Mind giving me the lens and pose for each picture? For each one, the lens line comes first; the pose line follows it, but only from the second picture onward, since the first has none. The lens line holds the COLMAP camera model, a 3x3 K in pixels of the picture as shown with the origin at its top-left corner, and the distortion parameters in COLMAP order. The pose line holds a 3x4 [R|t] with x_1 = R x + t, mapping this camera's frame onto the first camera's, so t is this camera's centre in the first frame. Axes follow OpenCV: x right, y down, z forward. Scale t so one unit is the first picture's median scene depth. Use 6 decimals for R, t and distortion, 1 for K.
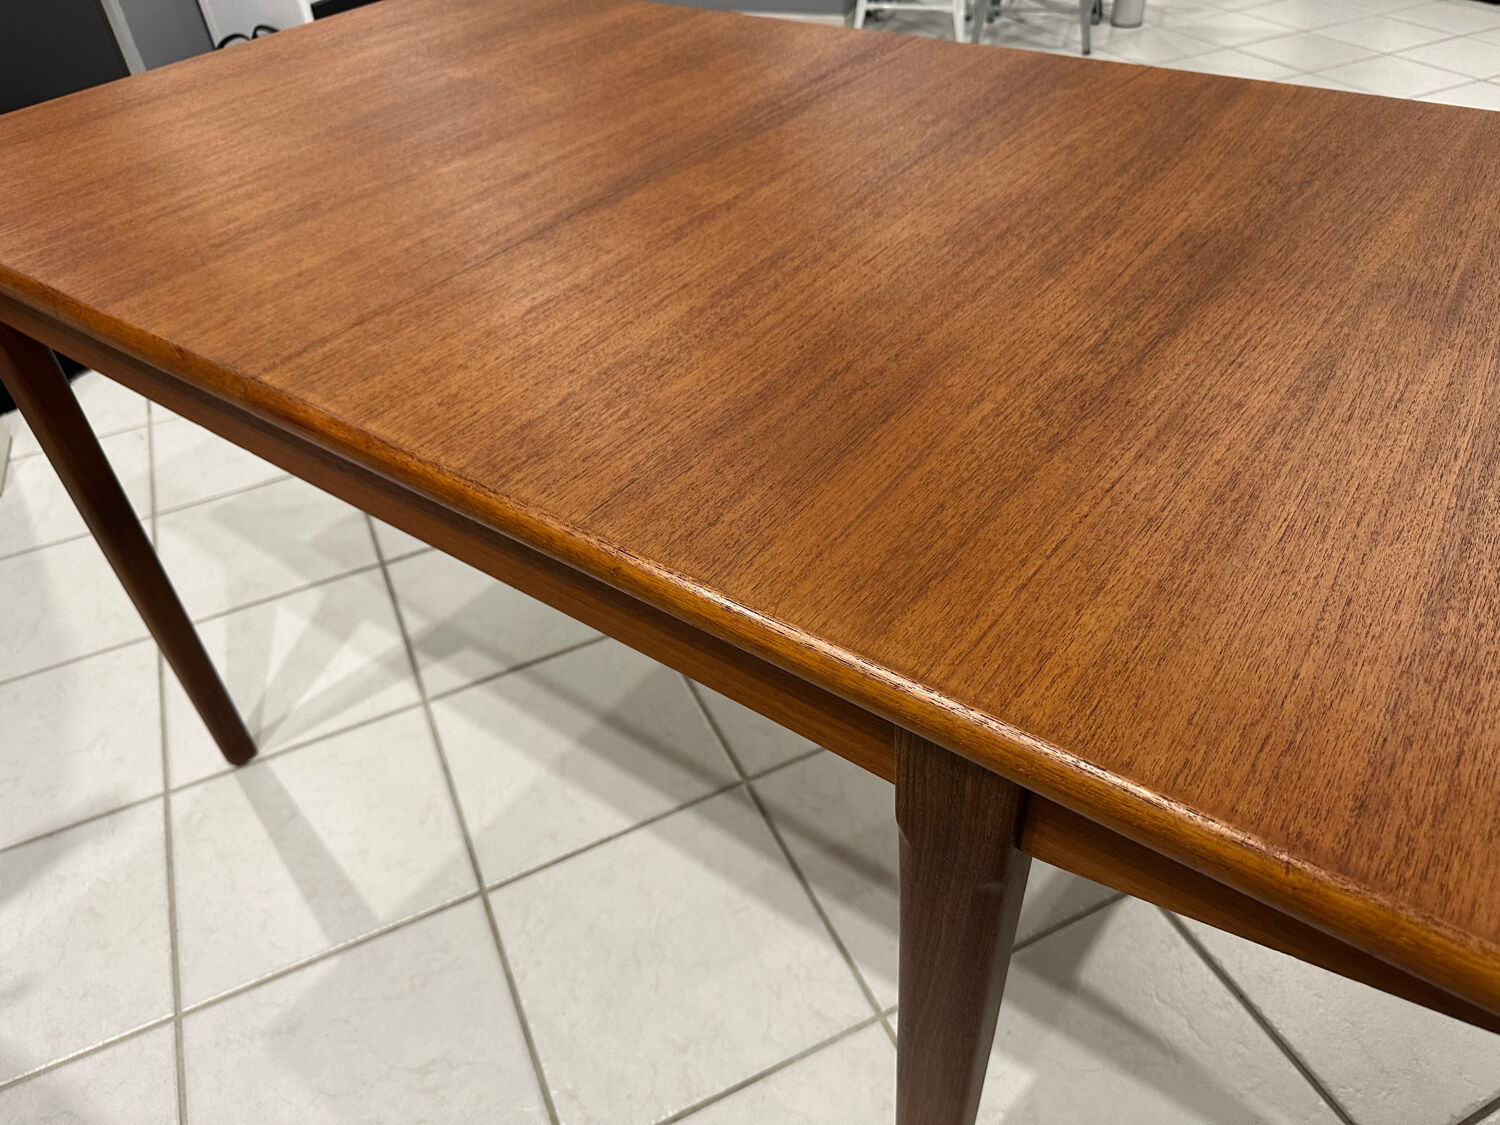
lens RADIAL K [[1077.3, 0, 756.0], [0, 1077.3, 557.5], [0, 0, 1]] dist [0.043873, -0.053241]
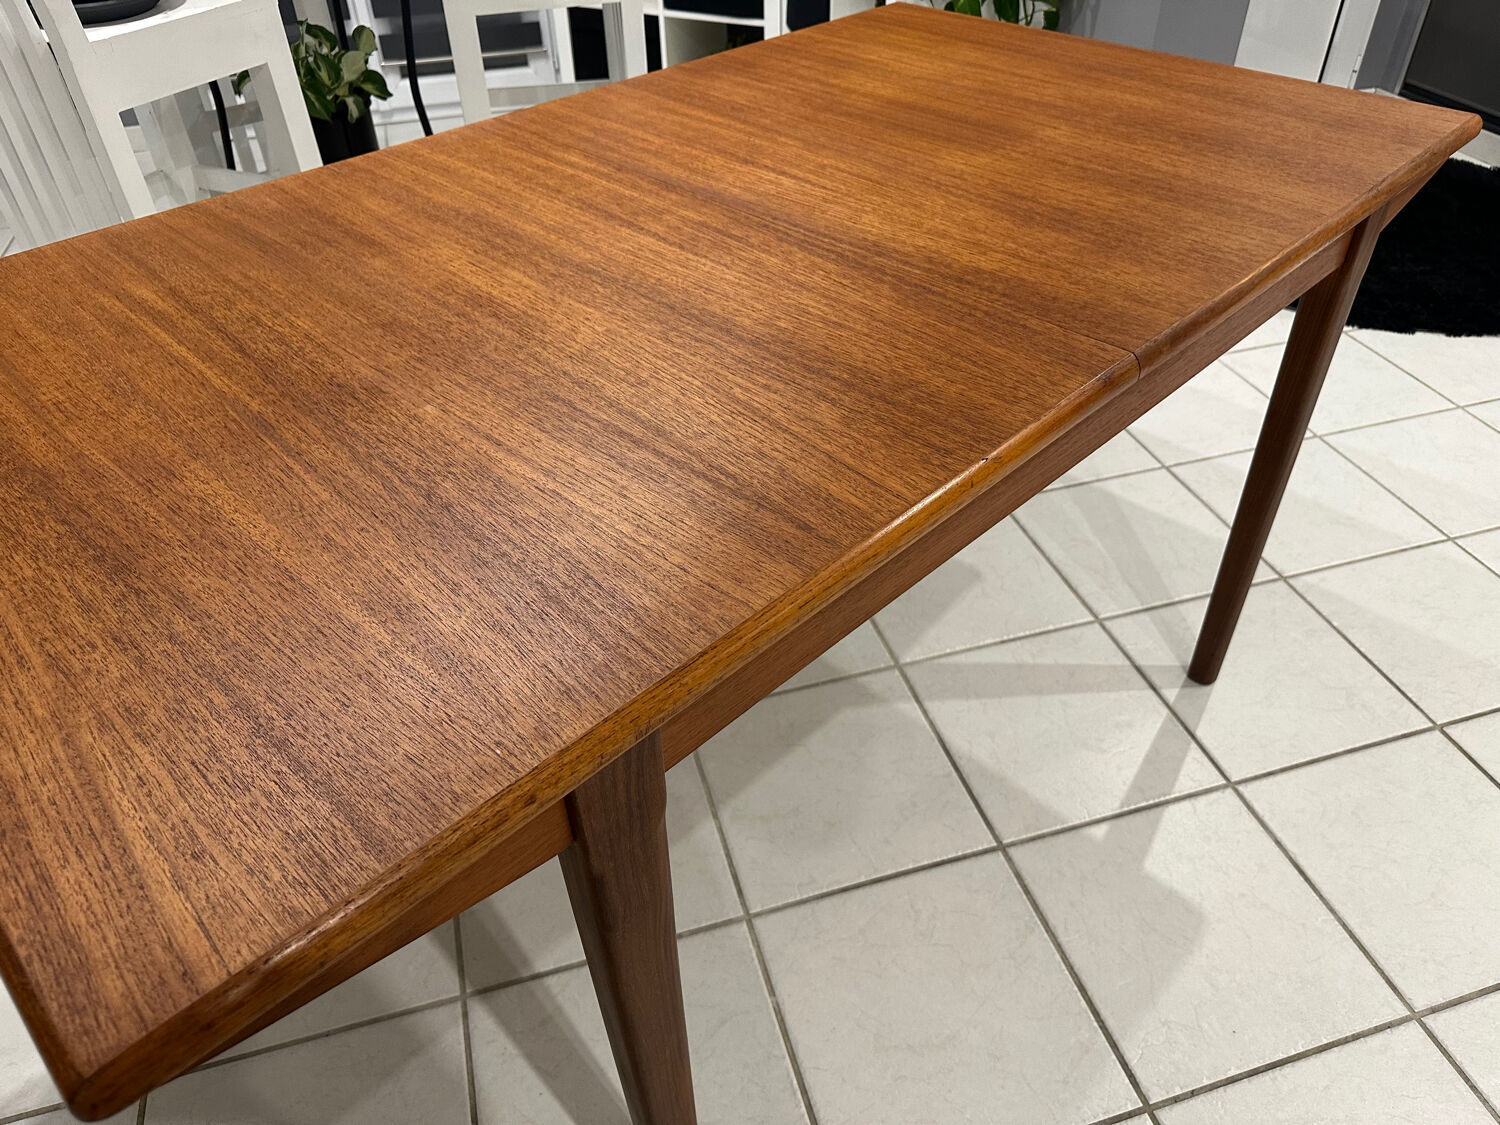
lens RADIAL K [[1066.3, 0, 753.6], [0, 1066.3, 551.5], [0, 0, 1]] dist [0.067635, -0.082139]
pose [[-0.151630, 0.670677, -0.726085, 1.056447], [-0.611740, 0.513317, 0.601897, -0.938588], [0.776390, 0.535442, 0.332446, 0.903842]]
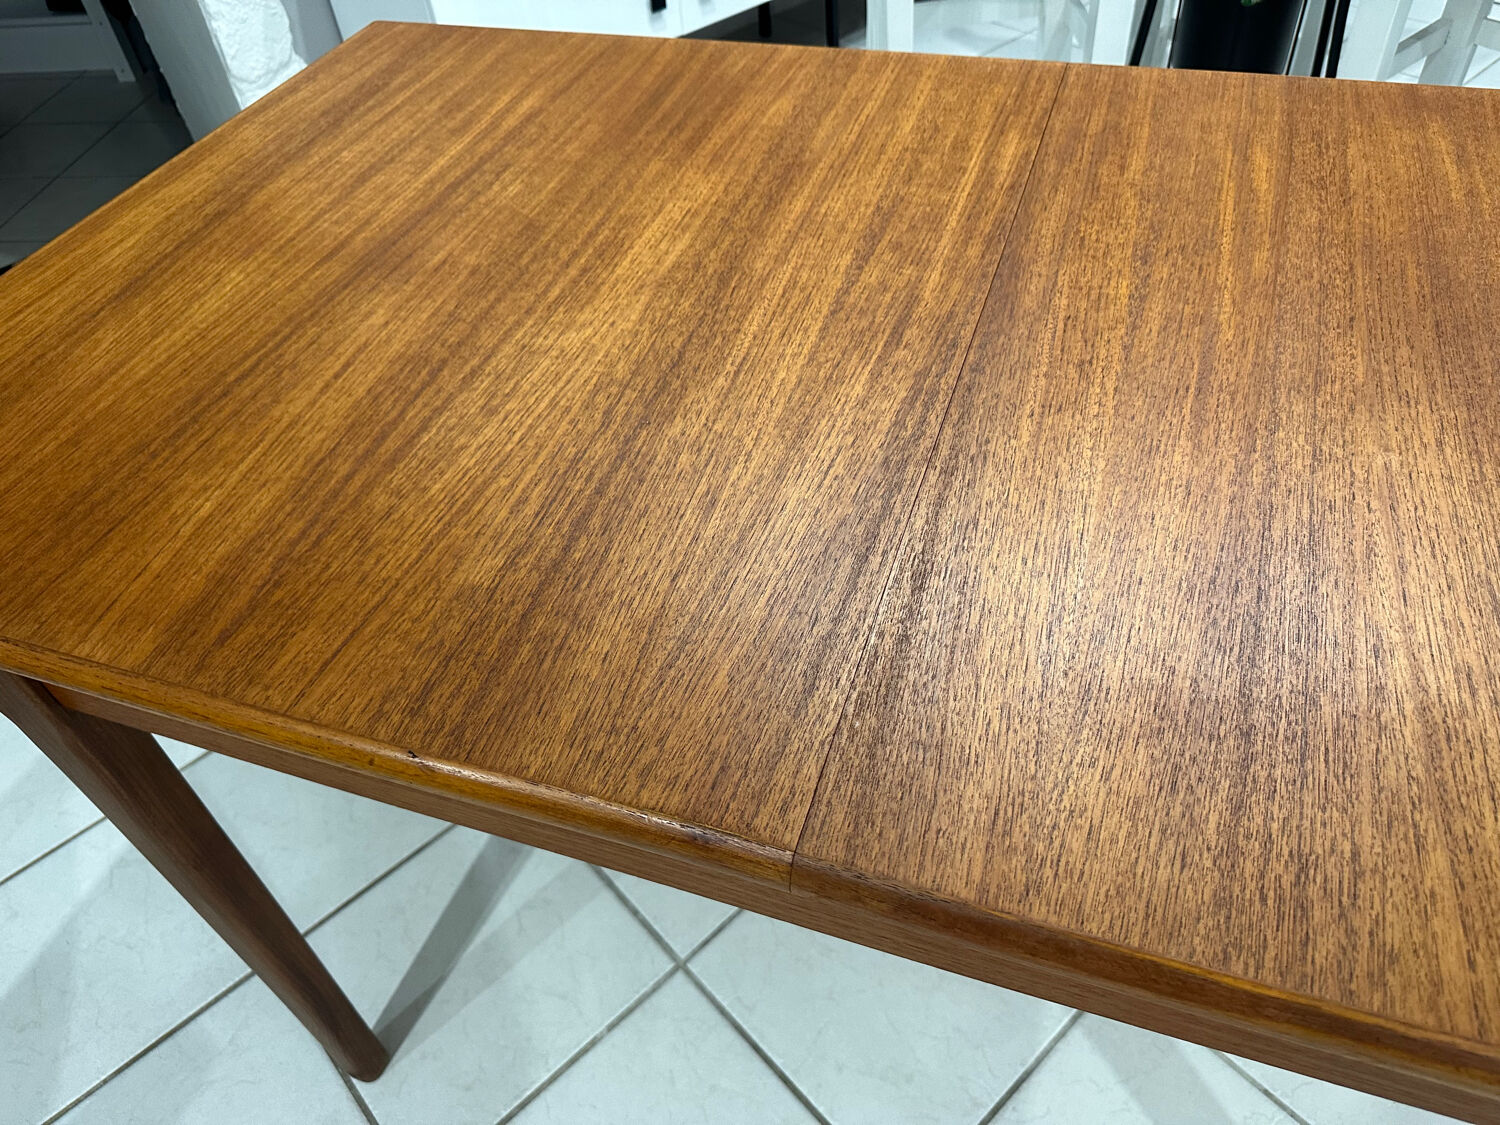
lens RADIAL K [[1066.3, 0, 755.9], [0, 1066.3, 553.3], [0, 0, 1]] dist [0.067635, -0.082139]
pose [[-0.947093, 0.298725, -0.117383, 0.243401], [-0.094143, 0.091086, 0.991383, -1.203264], [0.306842, 0.949983, -0.058144, 1.265257]]
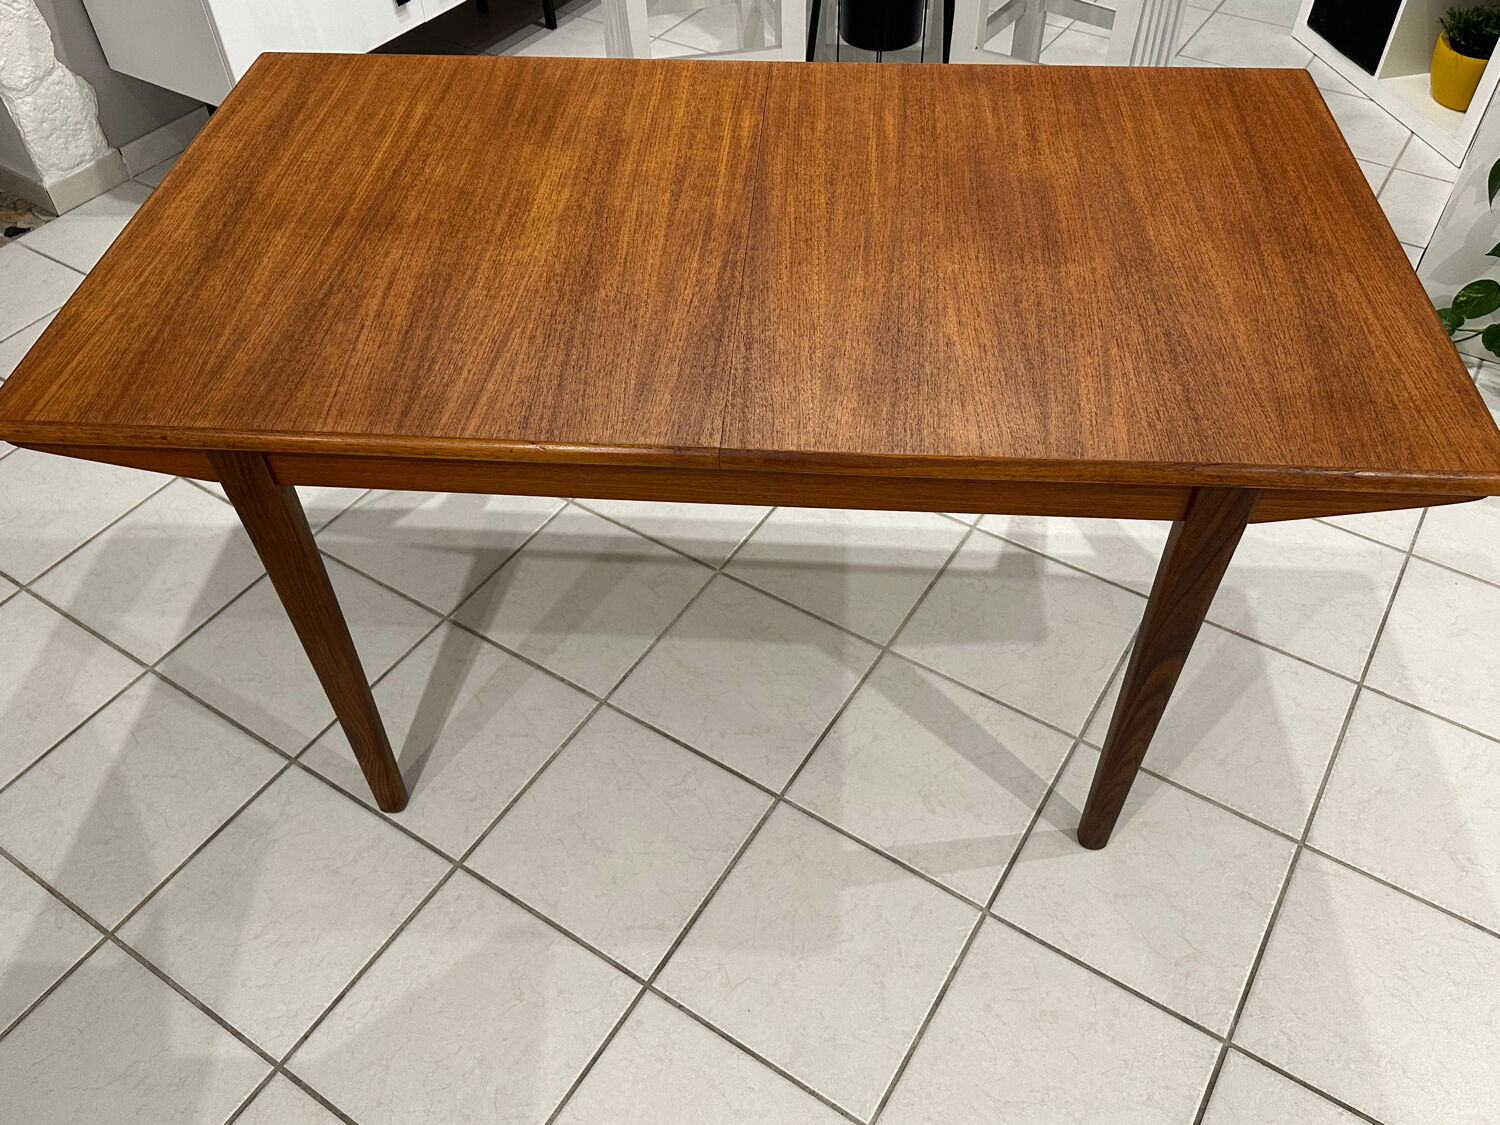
lens RADIAL K [[1182.8, 0, 749.5], [0, 1182.8, 557.6], [0, 0, 1]] dist [0.117087, -0.156656]
pose [[-0.844757, 0.436846, -0.309115, 0.656573], [-0.290427, 0.110923, 0.950446, -1.961599], [0.449486, 0.892671, 0.033169, 1.464880]]
